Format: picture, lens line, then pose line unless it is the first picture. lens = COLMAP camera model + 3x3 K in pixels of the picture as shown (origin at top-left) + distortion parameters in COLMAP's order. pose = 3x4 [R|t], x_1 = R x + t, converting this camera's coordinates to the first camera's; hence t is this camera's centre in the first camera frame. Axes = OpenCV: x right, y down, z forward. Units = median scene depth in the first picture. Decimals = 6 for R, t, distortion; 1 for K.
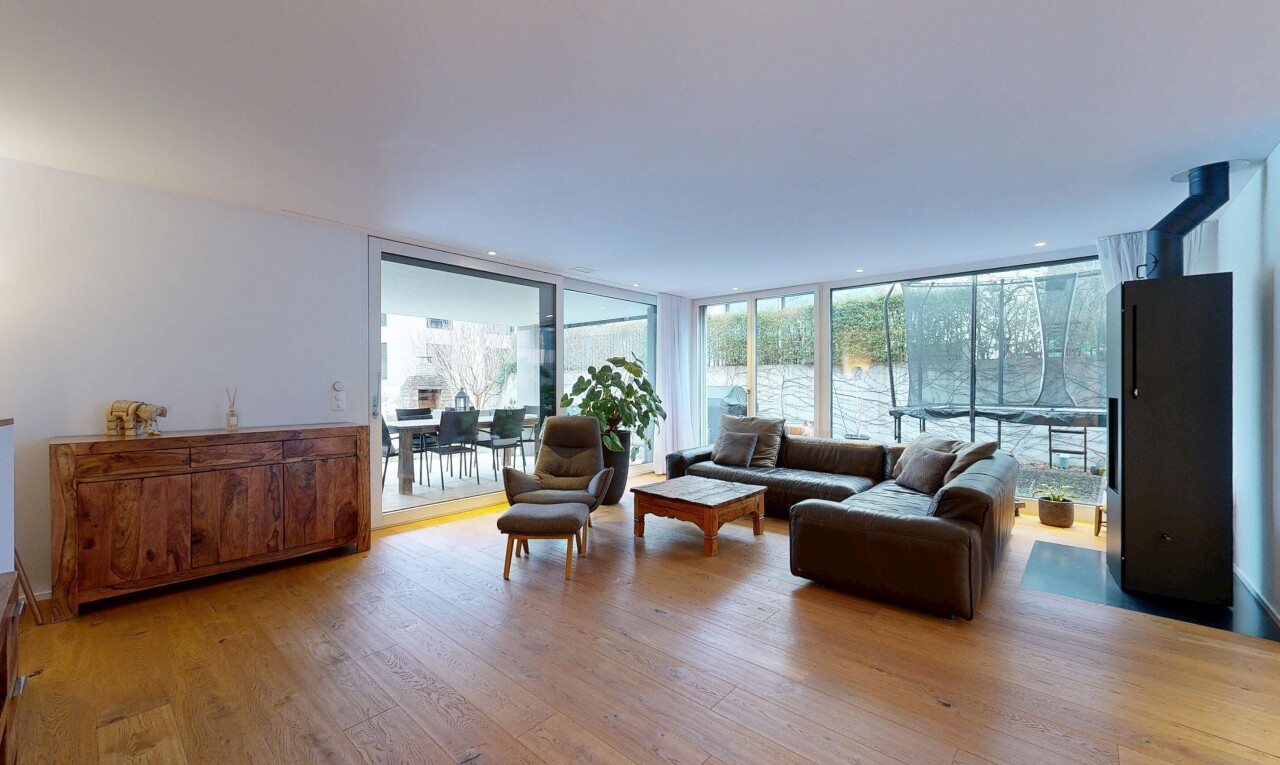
lens RADIAL K [[499.7, 0, 640.5], [0, 499.7, 385.3], [0, 0, 1]] dist [-0.000934, -0.000016]
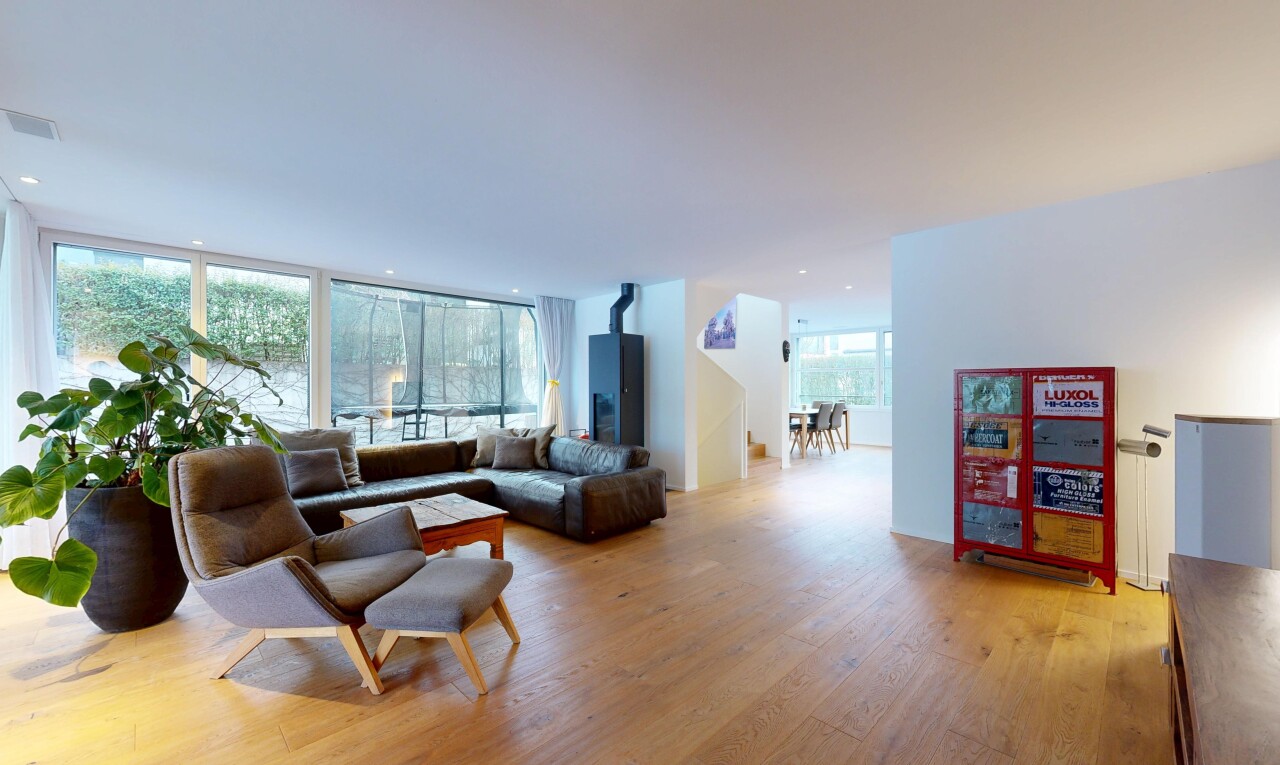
lens RADIAL K [[499.7, 0, 640.6], [0, 499.7, 383.8], [0, 0, 1]] dist [-0.000934, -0.000016]
pose [[0.057083, 0.003816, 0.998362, -0.490450], [0.003378, 0.999986, -0.004016, -0.001606], [-0.998364, 0.003601, 0.057069, 0.418639]]
